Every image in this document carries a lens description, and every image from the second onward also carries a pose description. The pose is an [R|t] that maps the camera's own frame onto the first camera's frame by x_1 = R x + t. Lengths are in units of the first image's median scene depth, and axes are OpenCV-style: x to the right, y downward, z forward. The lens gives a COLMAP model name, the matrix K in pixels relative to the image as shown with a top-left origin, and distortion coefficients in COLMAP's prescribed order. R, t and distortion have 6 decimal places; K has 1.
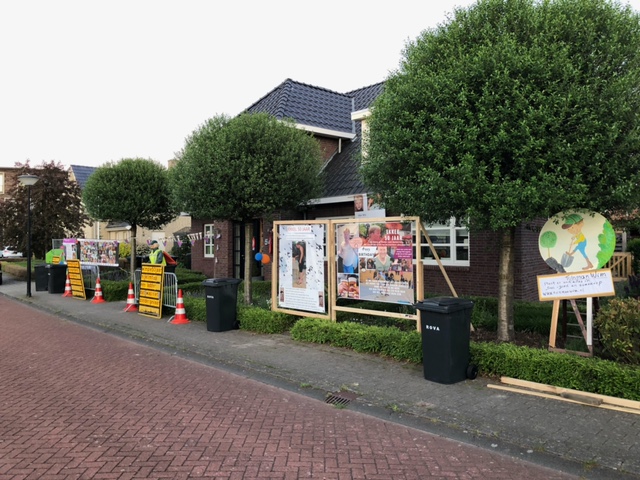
lens RADIAL K [[518.8, 0, 320.0], [0, 518.8, 240.0], [0, 0, 1]] dist [-0.004808, -0.002266]
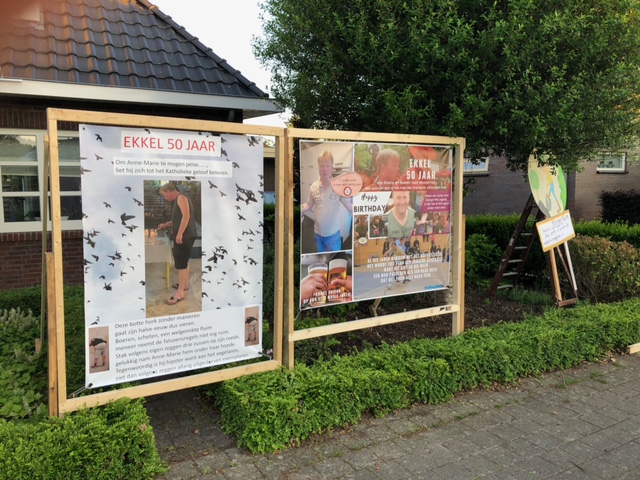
lens RADIAL K [[571.9, 0, 320.0], [0, 571.9, 240.0], [0, 0, 1]] dist [0.006117, 0.000194]
pose [[0.189938, -0.086979, 0.977936, -0.442893], [0.005396, 0.996145, 0.087551, 0.010160], [-0.981781, -0.011352, 0.189676, 0.927151]]
